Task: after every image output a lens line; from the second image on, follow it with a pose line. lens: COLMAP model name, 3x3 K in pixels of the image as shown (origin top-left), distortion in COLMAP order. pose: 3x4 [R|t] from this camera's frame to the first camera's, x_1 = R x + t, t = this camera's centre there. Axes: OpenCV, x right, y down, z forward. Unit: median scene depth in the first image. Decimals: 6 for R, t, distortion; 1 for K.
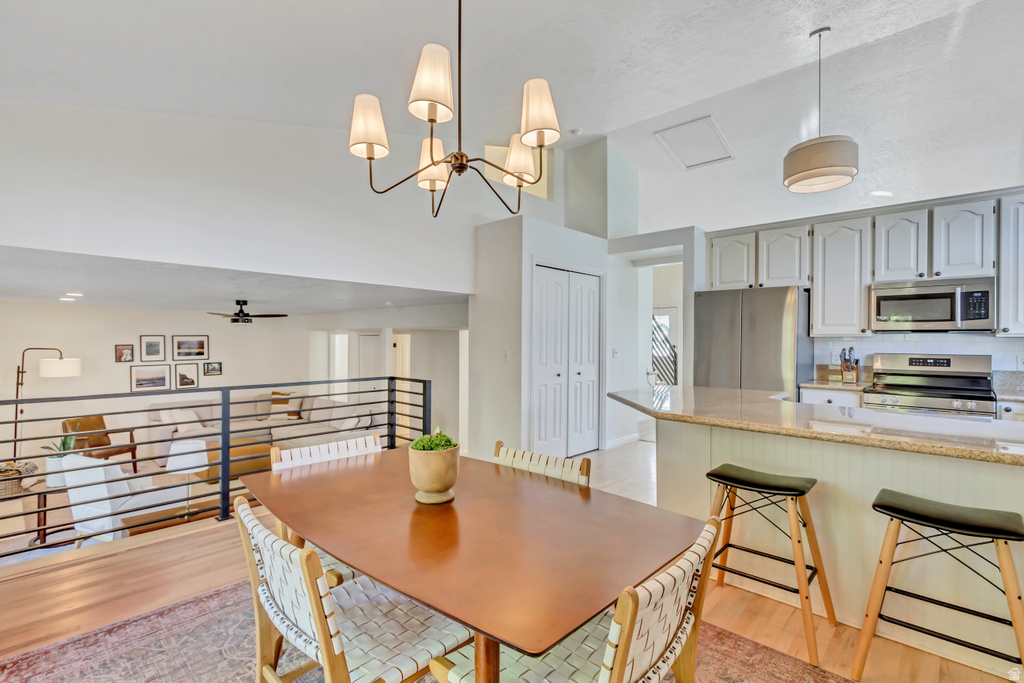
lens RADIAL K [[474.4, 0, 510.0], [0, 474.4, 339.1], [0, 0, 1]] dist [0.009486, -0.001423]
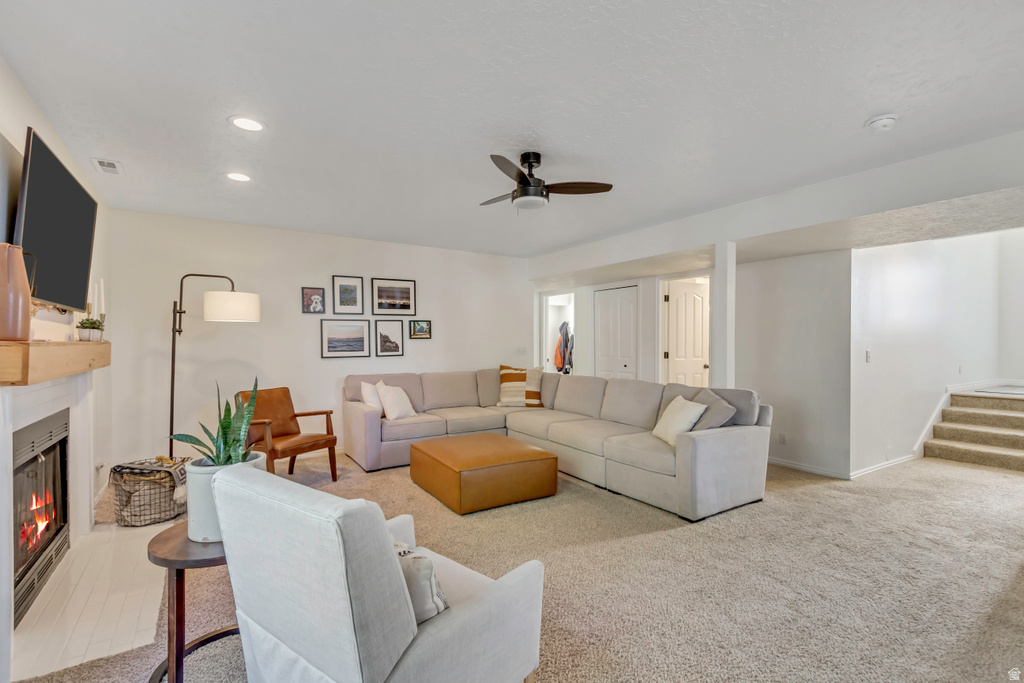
lens RADIAL K [[474.4, 0, 519.3], [0, 474.4, 339.3], [0, 0, 1]] dist [0.009486, -0.001423]
pose [[0.972380, -0.005156, -0.233347, -0.350950], [0.004987, 0.999987, -0.001316, 0.084909], [0.233351, 0.000116, 0.972393, 0.393547]]
